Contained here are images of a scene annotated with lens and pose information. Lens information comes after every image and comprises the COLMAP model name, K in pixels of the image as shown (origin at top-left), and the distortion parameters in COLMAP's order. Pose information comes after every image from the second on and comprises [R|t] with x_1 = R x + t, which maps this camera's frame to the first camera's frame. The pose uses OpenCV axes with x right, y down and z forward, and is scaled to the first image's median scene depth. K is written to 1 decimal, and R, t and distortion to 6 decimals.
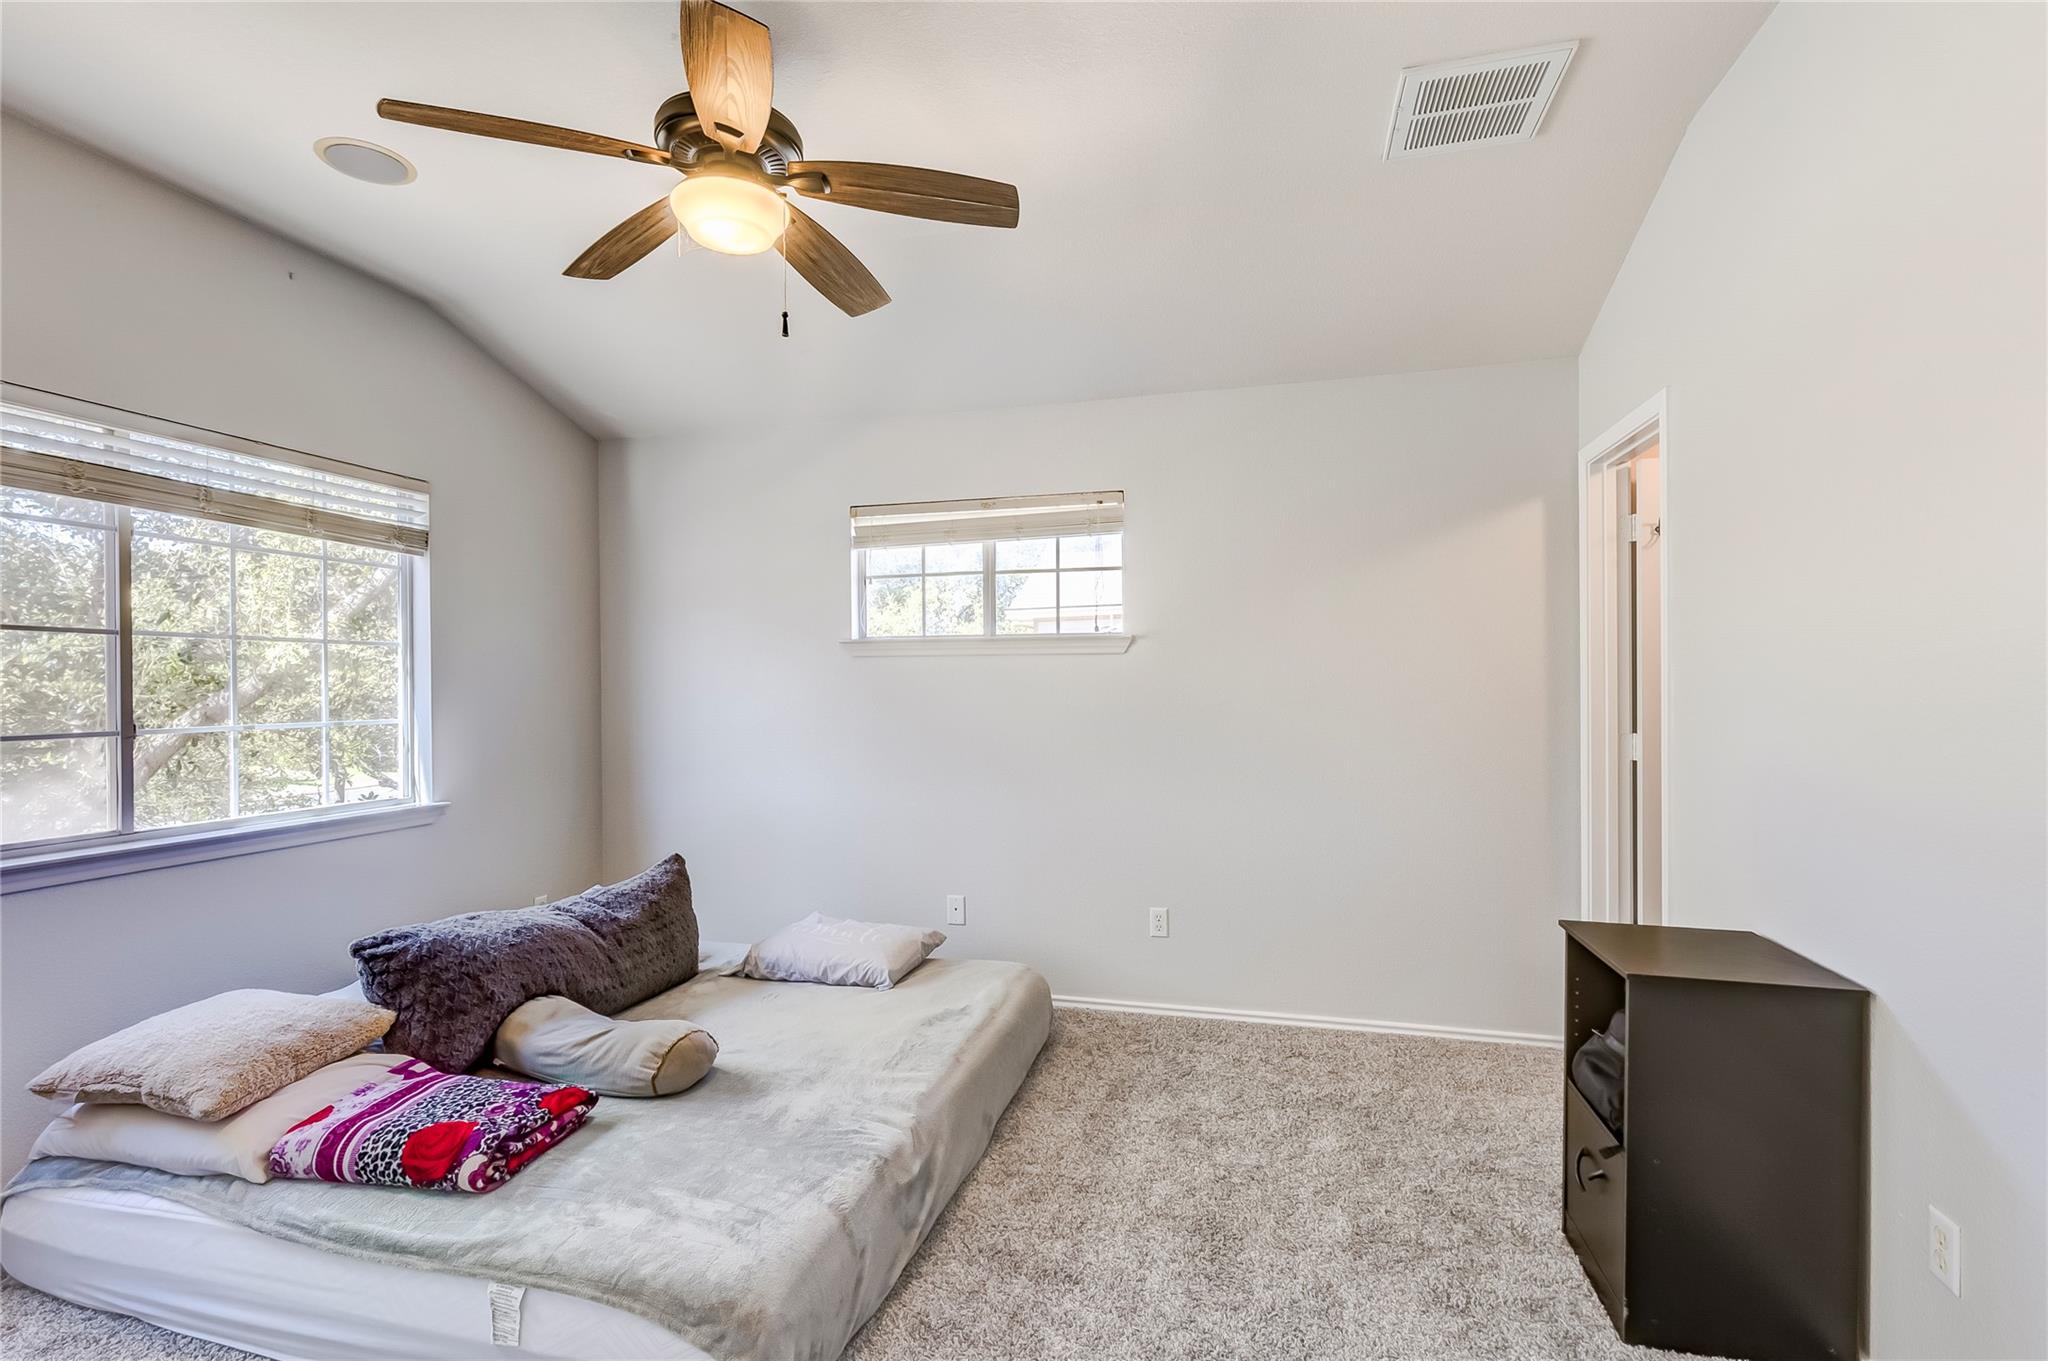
lens RADIAL K [[931.5, 0, 1026.8], [0, 931.5, 689.2], [0, 0, 1]] dist [0.001482, -0.000065]
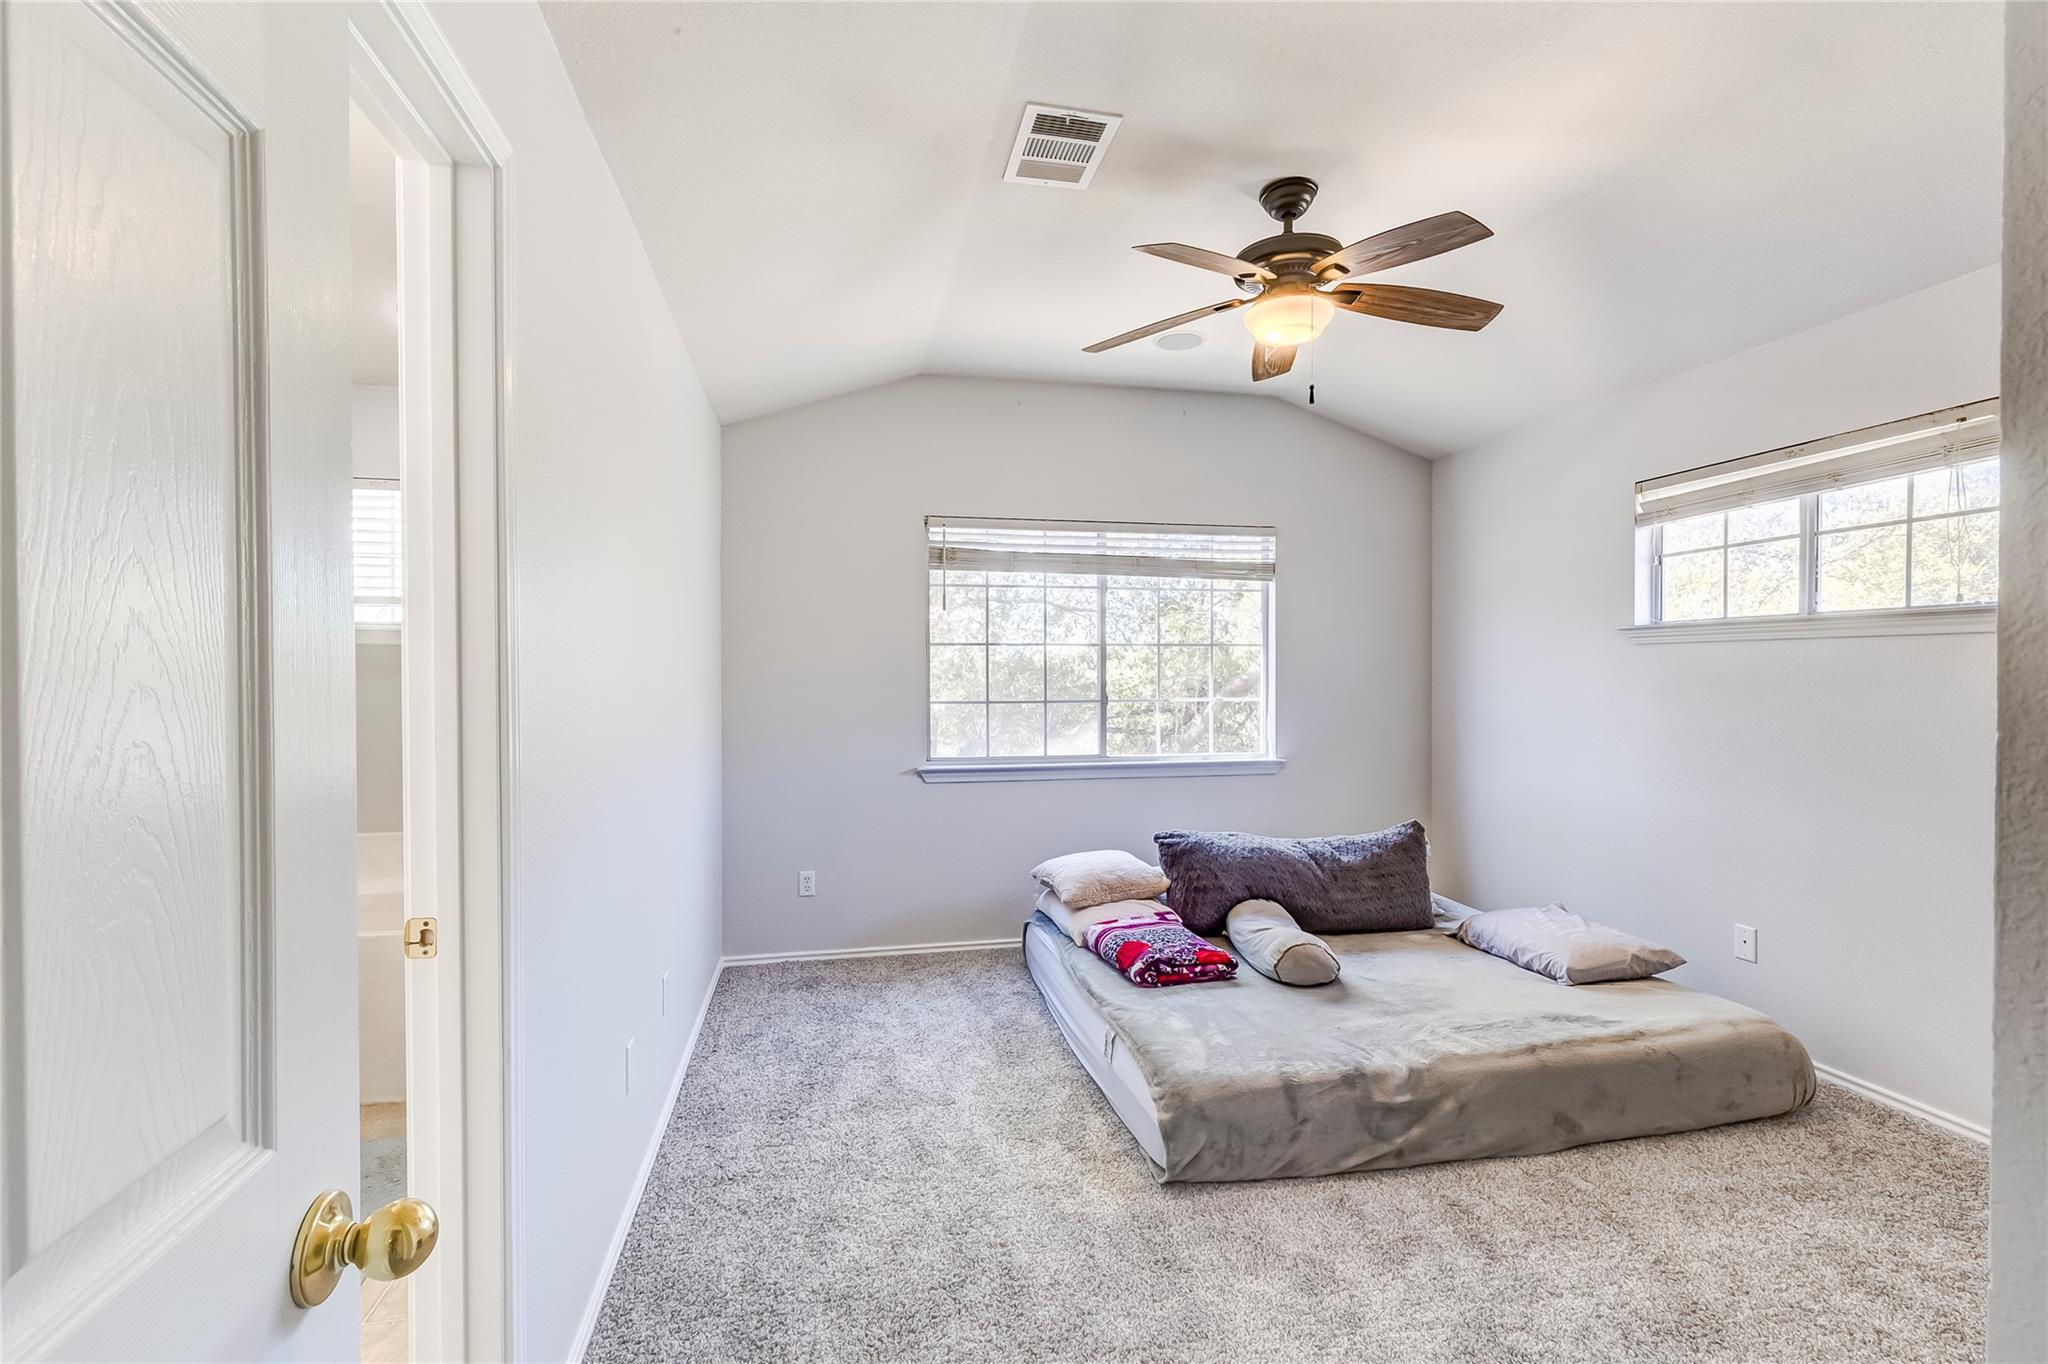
lens RADIAL K [[929.2, 0, 1024.0], [0, 929.2, 682.0], [0, 0, 1]] dist [0.000501, -0.000375]
pose [[0.449721, 0.010810, -0.893104, 0.543748], [-0.003221, 0.999940, 0.010481, -0.007631], [0.893163, -0.001837, 0.449729, 0.057331]]
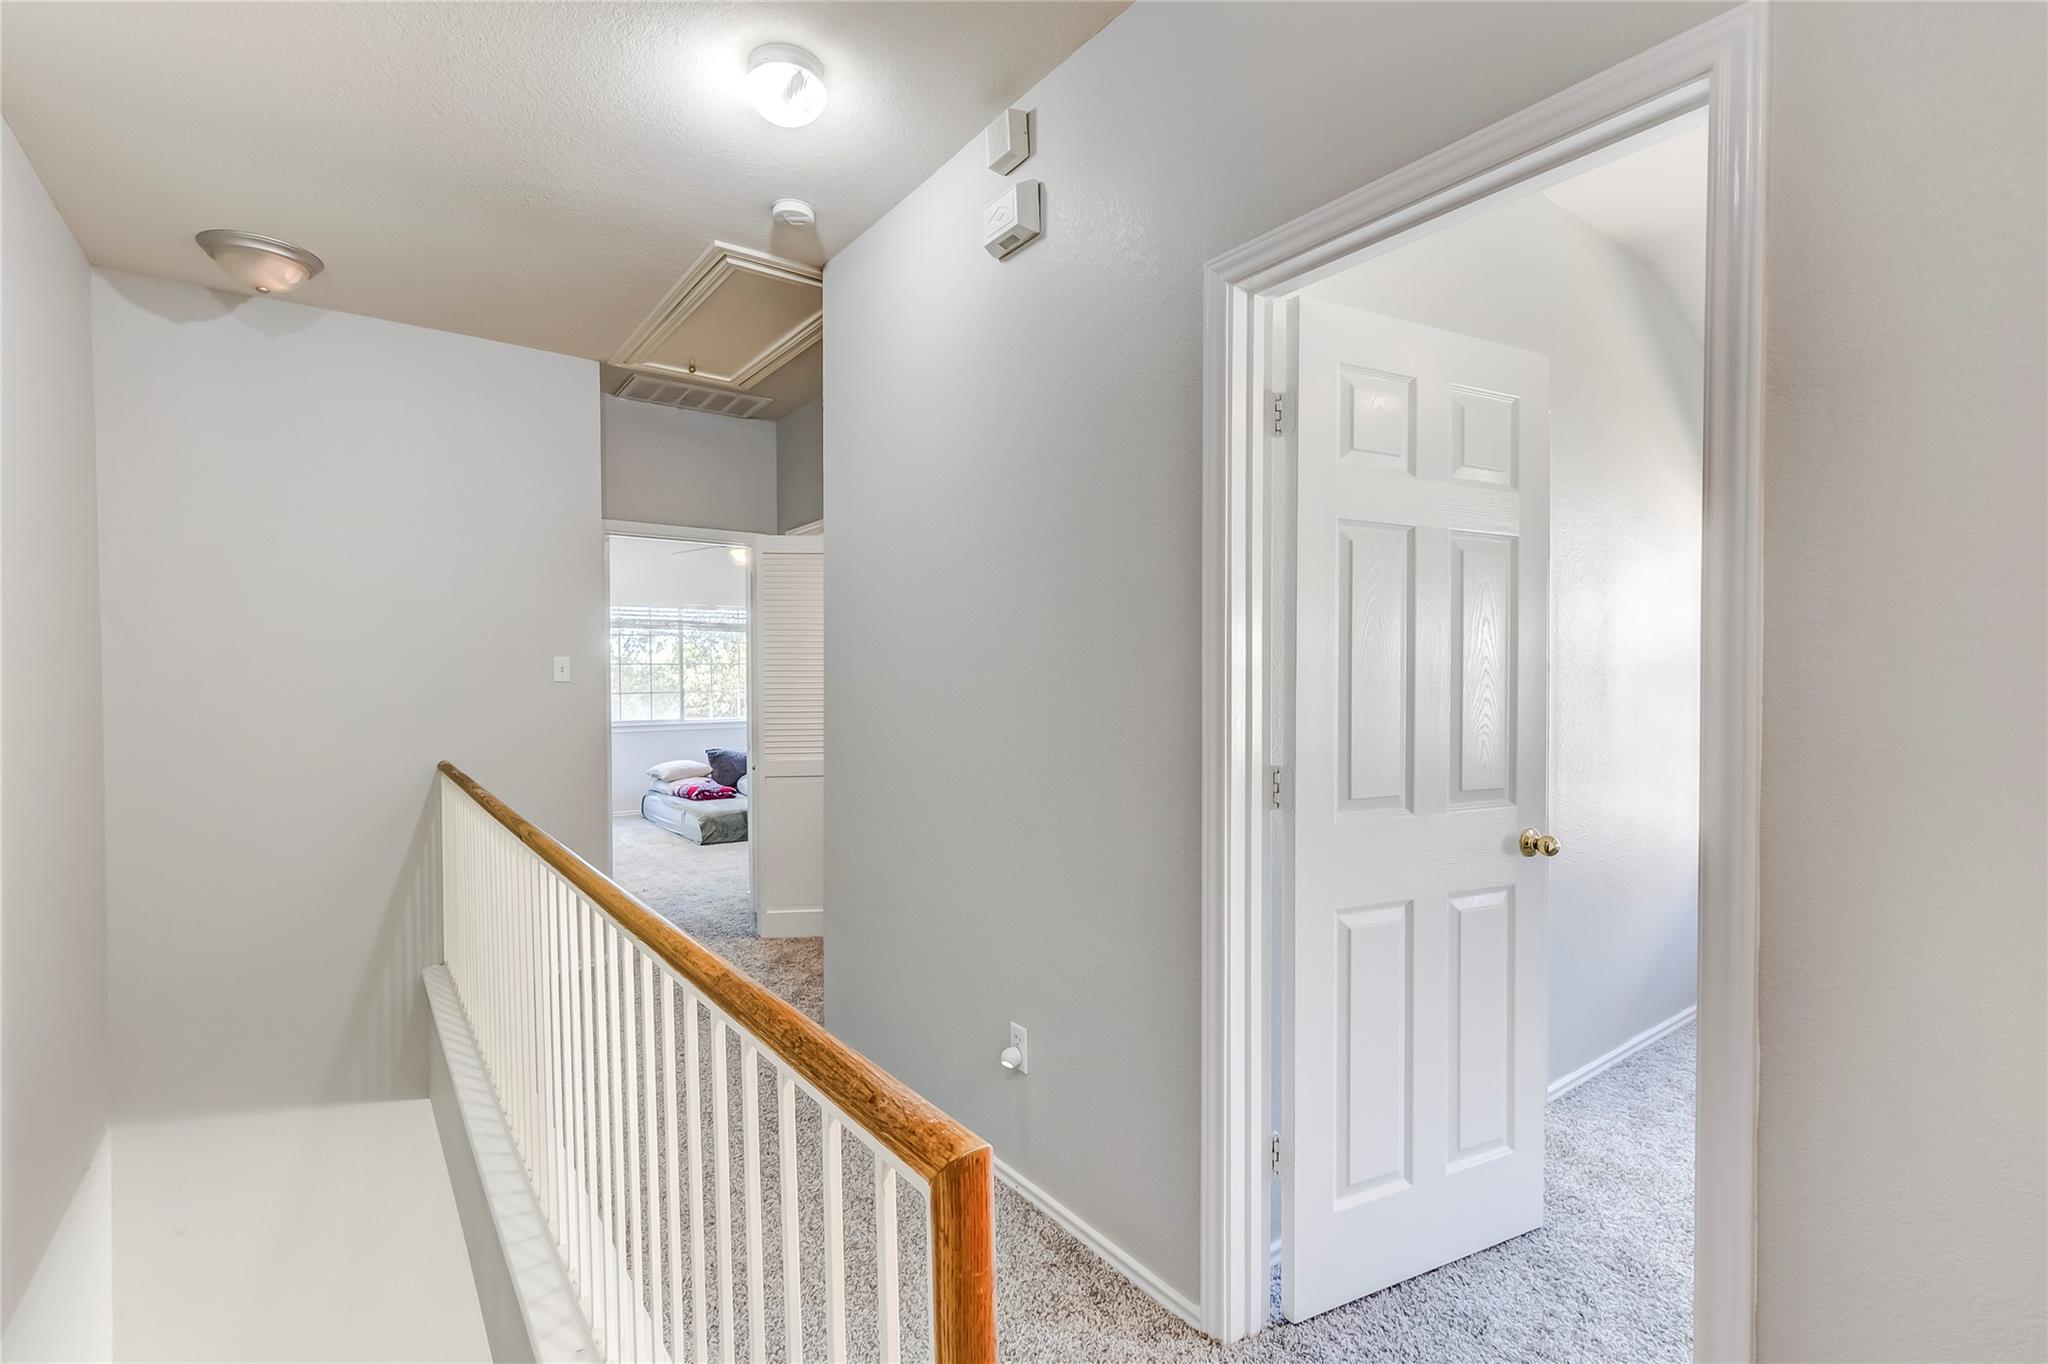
lens RADIAL K [[931.5, 0, 1026.8], [0, 931.5, 690.7], [0, 0, 1]] dist [0.001482, -0.000065]
pose [[0.782434, 0.014744, -0.622559, 2.248916], [-0.004827, 0.999833, 0.017613, -0.027496], [0.622715, -0.010776, 0.782375, -0.958284]]
